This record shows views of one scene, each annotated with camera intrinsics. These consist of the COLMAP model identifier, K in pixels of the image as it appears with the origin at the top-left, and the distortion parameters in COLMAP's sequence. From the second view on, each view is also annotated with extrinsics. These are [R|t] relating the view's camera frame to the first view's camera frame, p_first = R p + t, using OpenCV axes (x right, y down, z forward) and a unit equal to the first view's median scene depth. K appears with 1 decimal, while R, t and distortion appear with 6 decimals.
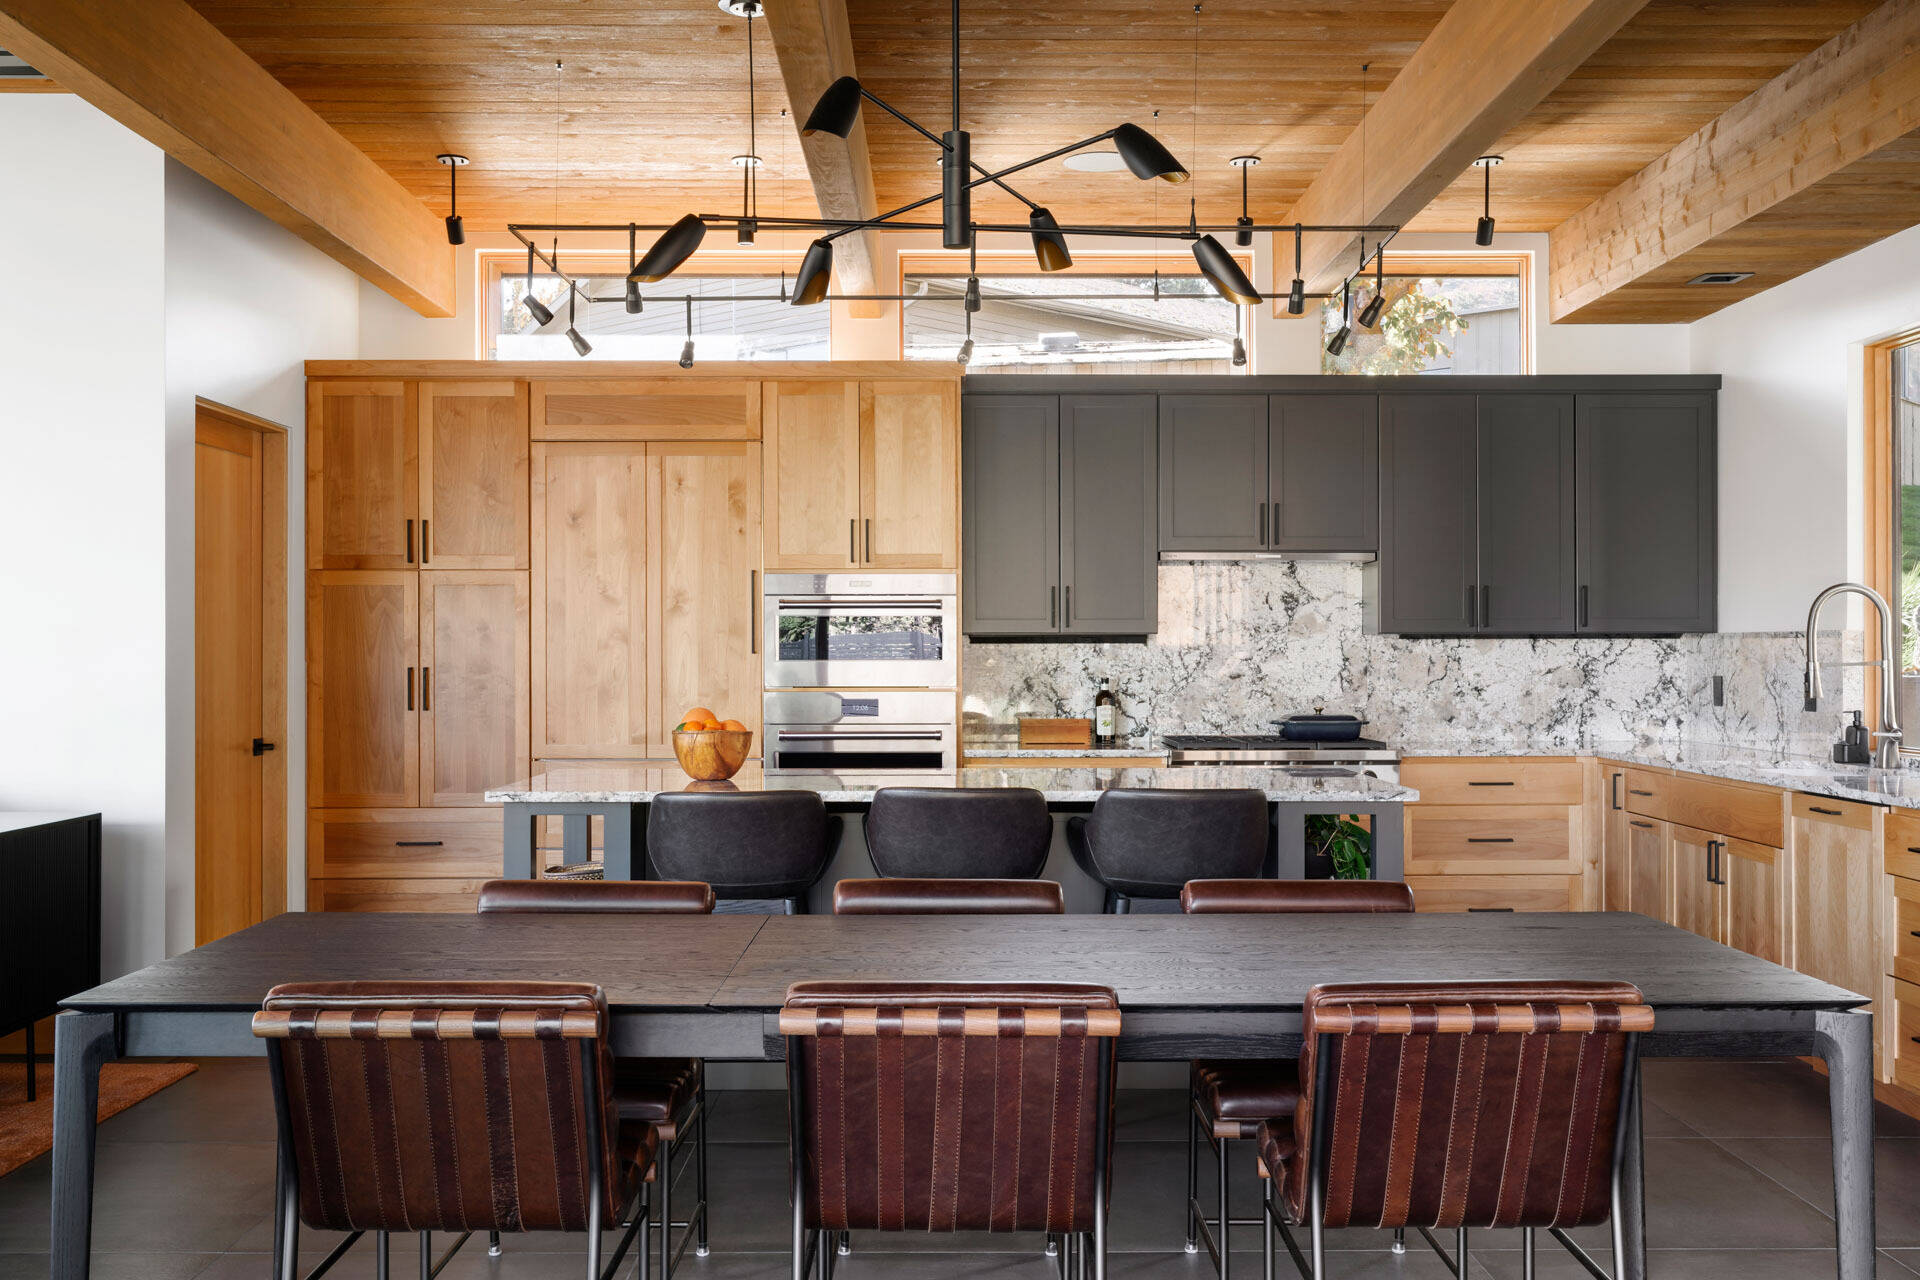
lens RADIAL K [[1846.6, 0, 958.4], [0, 1846.6, 635.7], [0, 0, 1]] dist [0.019953, 0.000000]
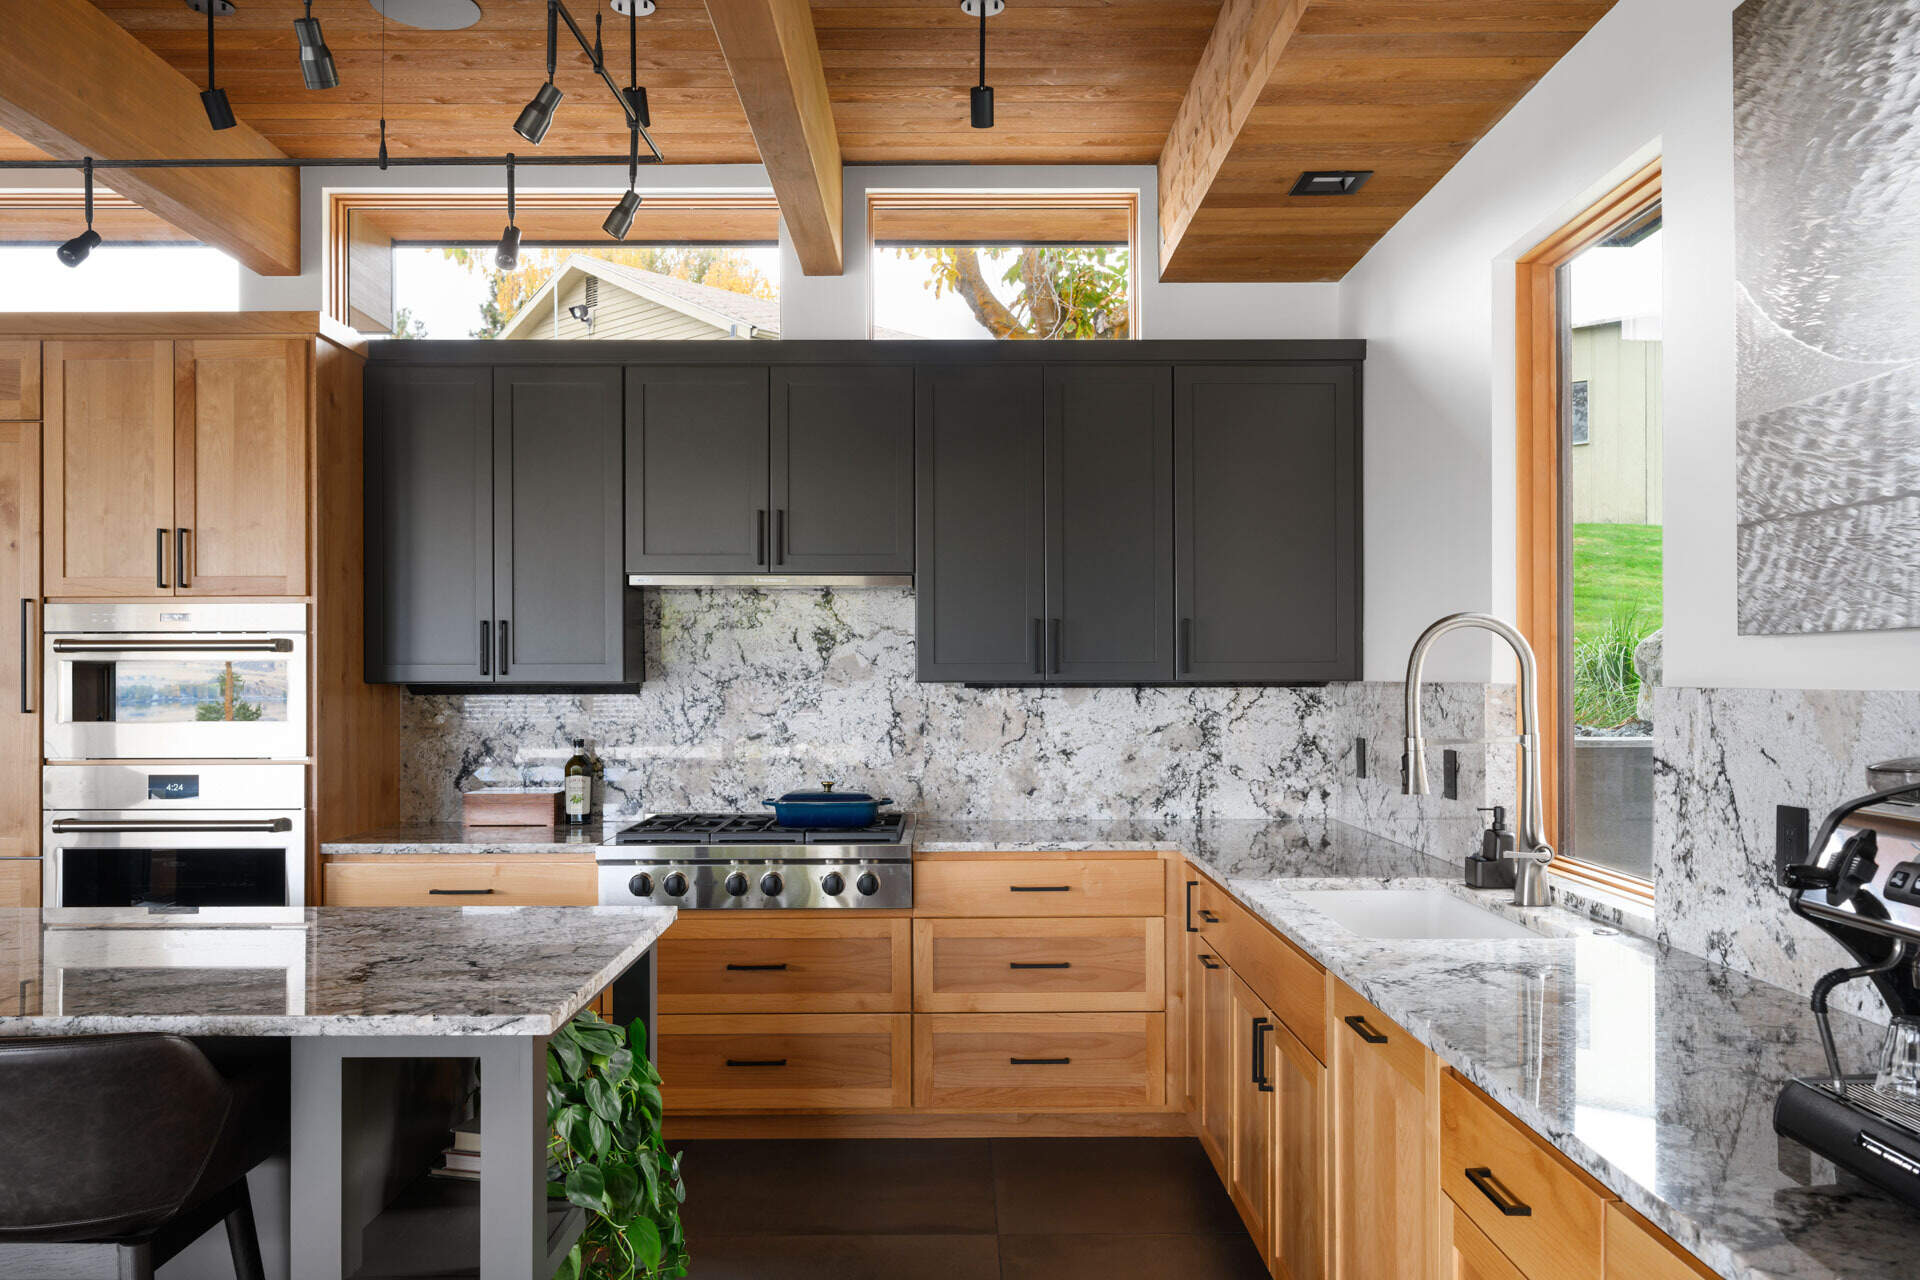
lens RADIAL K [[1443.9, 0, 969.6], [0, 1443.9, 665.5], [0, 0, 1]] dist [-0.002036, -0.006181]
pose [[0.999999, -0.000959, 0.001261, 0.239752], [0.000956, 0.999996, 0.002593, -0.009224], [-0.001264, -0.002592, 0.999996, 0.394961]]
